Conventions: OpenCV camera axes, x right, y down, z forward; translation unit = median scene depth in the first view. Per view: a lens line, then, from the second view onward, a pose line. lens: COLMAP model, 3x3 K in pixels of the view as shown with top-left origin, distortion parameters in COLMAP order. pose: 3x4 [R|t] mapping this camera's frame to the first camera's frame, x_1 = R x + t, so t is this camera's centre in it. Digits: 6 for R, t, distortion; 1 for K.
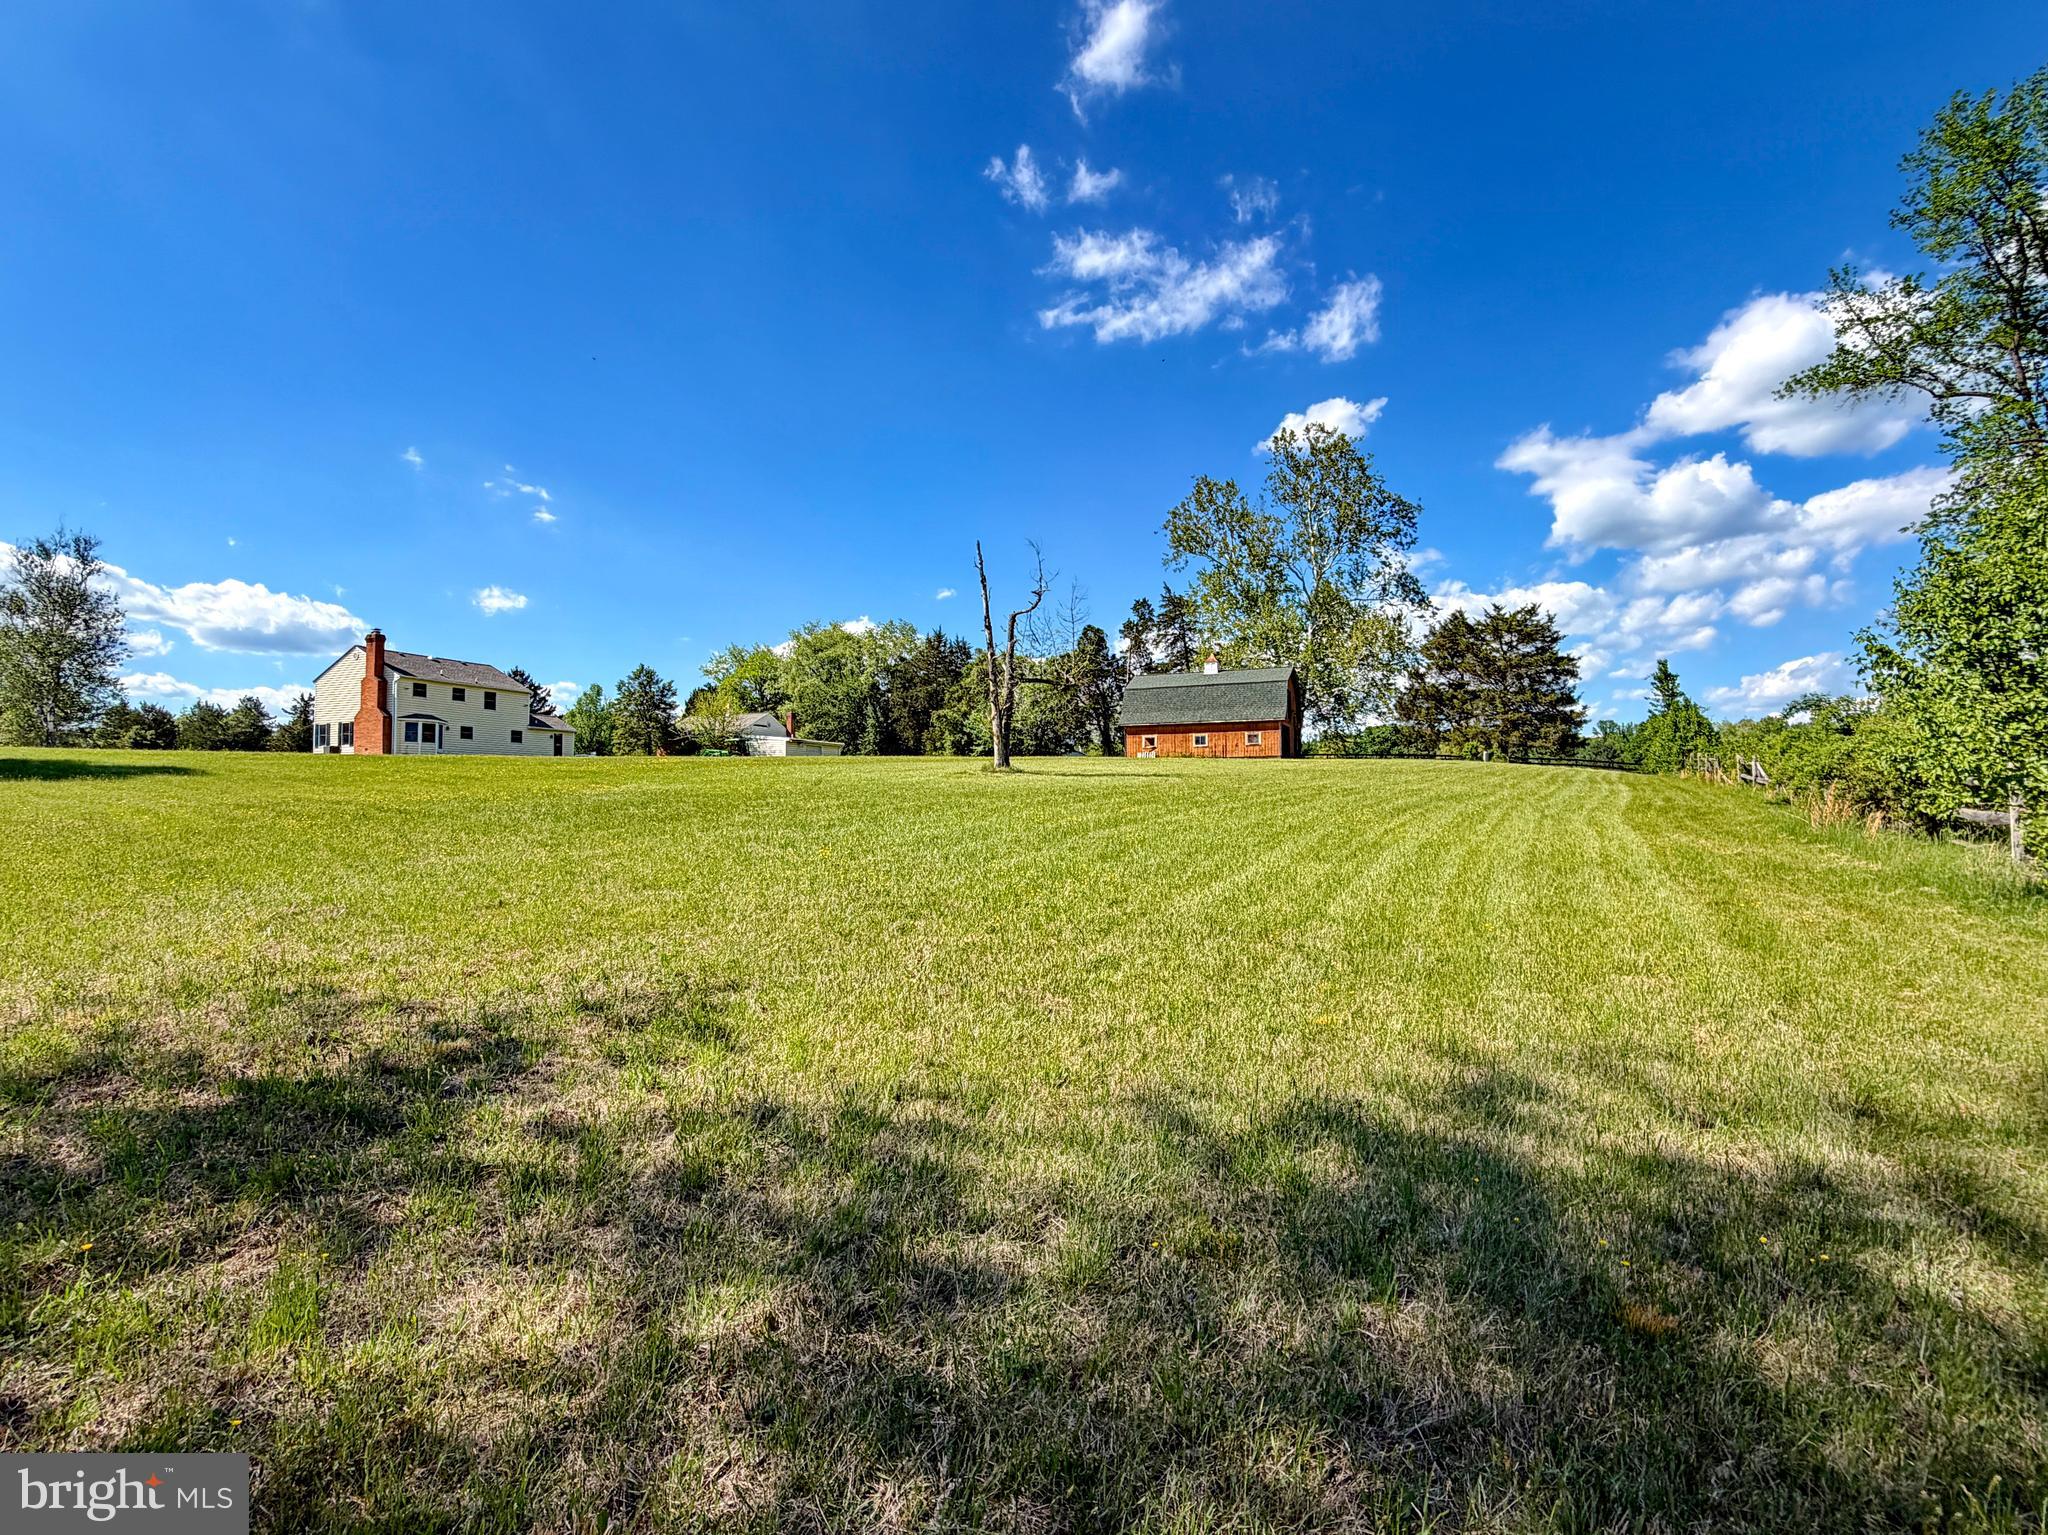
lens RADIAL K [[981.7, 0, 1024.0], [0, 981.7, 767.5], [0, 0, 1]] dist [-0.000518, -0.000096]
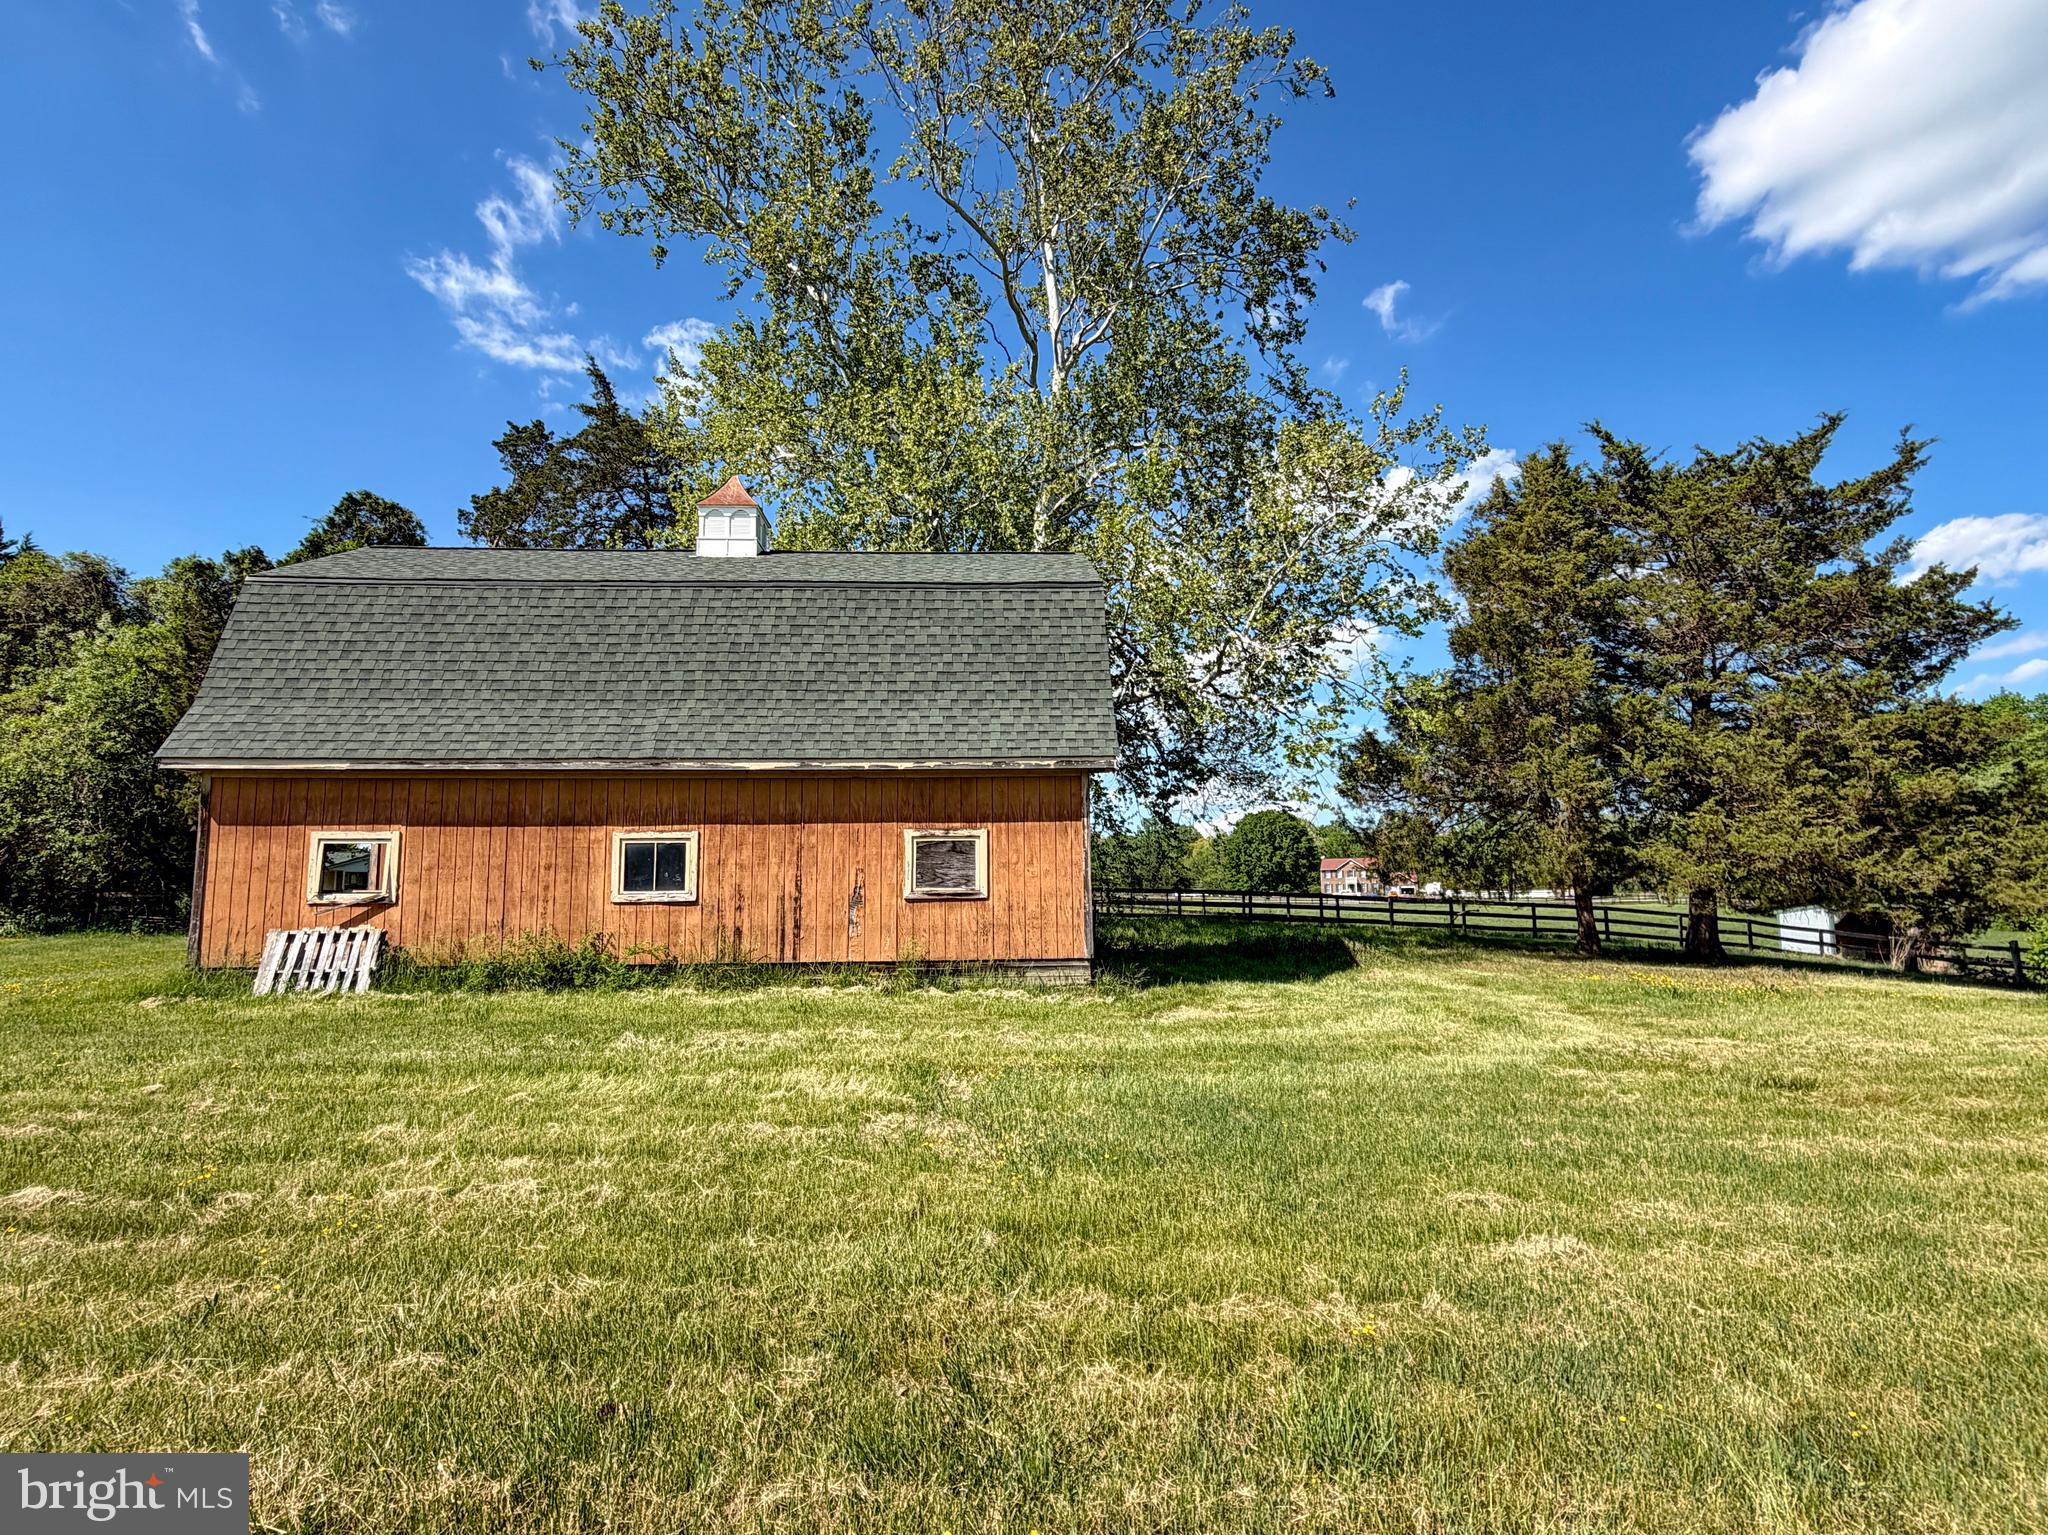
lens RADIAL K [[1077.1, 0, 1024.0], [0, 1077.1, 767.5], [0, 0, 1]] dist [-0.000246, -0.000007]
pose [[0.892785, 0.049849, 0.447717, 0.182293], [-0.015868, 0.996722, -0.079332, -0.037307], [-0.450204, 0.063722, 0.890649, 0.959857]]
